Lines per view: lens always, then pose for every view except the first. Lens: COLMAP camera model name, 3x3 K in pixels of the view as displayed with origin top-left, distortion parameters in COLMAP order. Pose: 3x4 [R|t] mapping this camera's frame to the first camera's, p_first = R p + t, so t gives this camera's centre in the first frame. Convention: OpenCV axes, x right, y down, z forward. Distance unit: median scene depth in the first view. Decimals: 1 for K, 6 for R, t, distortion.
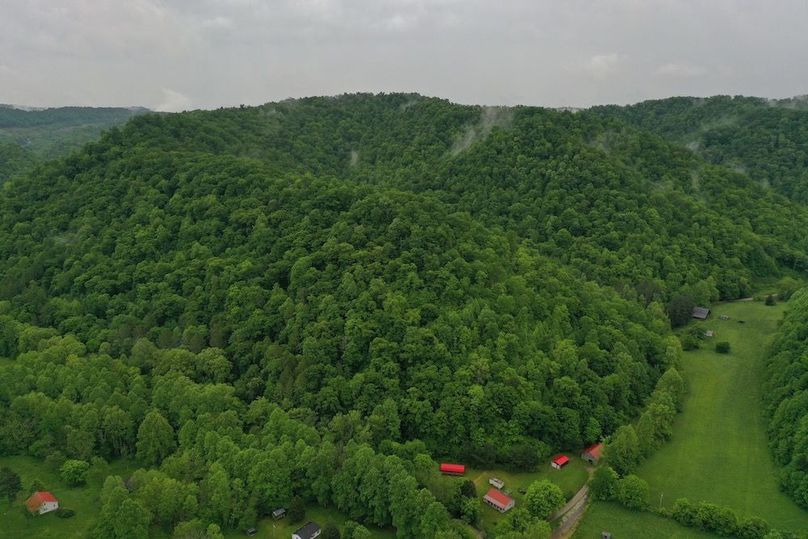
lens RADIAL K [[649.4, 0, 404.7], [0, 649.4, 266.3], [0, 0, 1]] dist [0.024108, -0.001989]
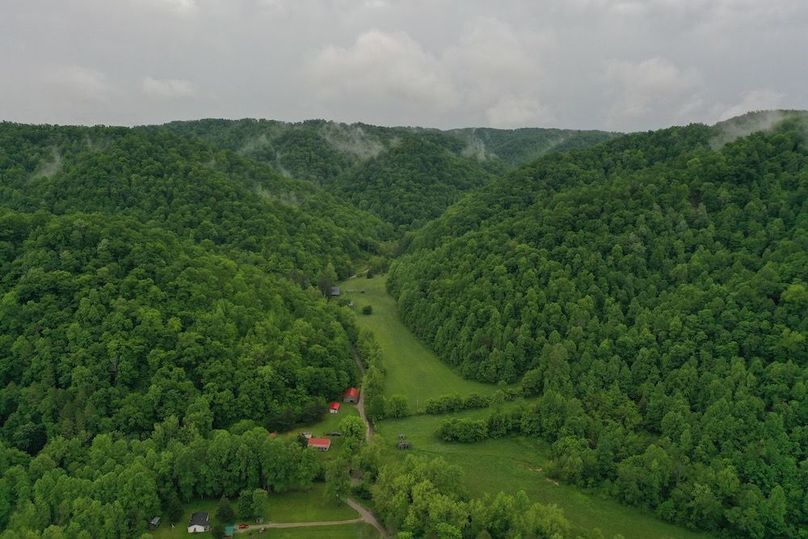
lens RADIAL K [[649.4, 0, 405.8], [0, 649.4, 272.1], [0, 0, 1]] dist [0.024108, -0.001989]
pose [[0.729212, -0.143571, 0.669057, -0.421960], [0.157168, 0.986743, 0.040444, 0.008636], [-0.665995, 0.075662, 0.742109, -0.047132]]
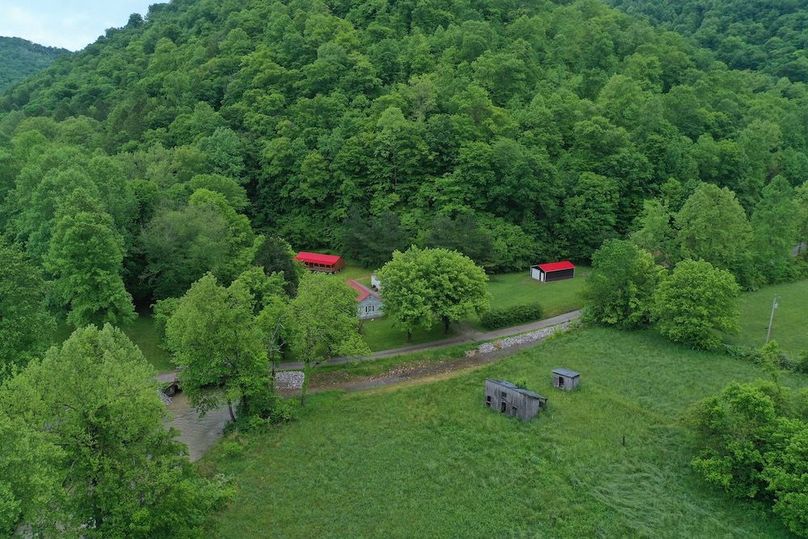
lens RADIAL K [[649.4, 0, 402.8], [0, 649.4, 269.8], [0, 0, 1]] dist [0.024108, -0.001989]
pose [[0.959246, 0.072394, -0.273141, 0.235776], [-0.067466, 0.997345, 0.027404, 0.264276], [0.274399, -0.007860, 0.961584, 0.486335]]
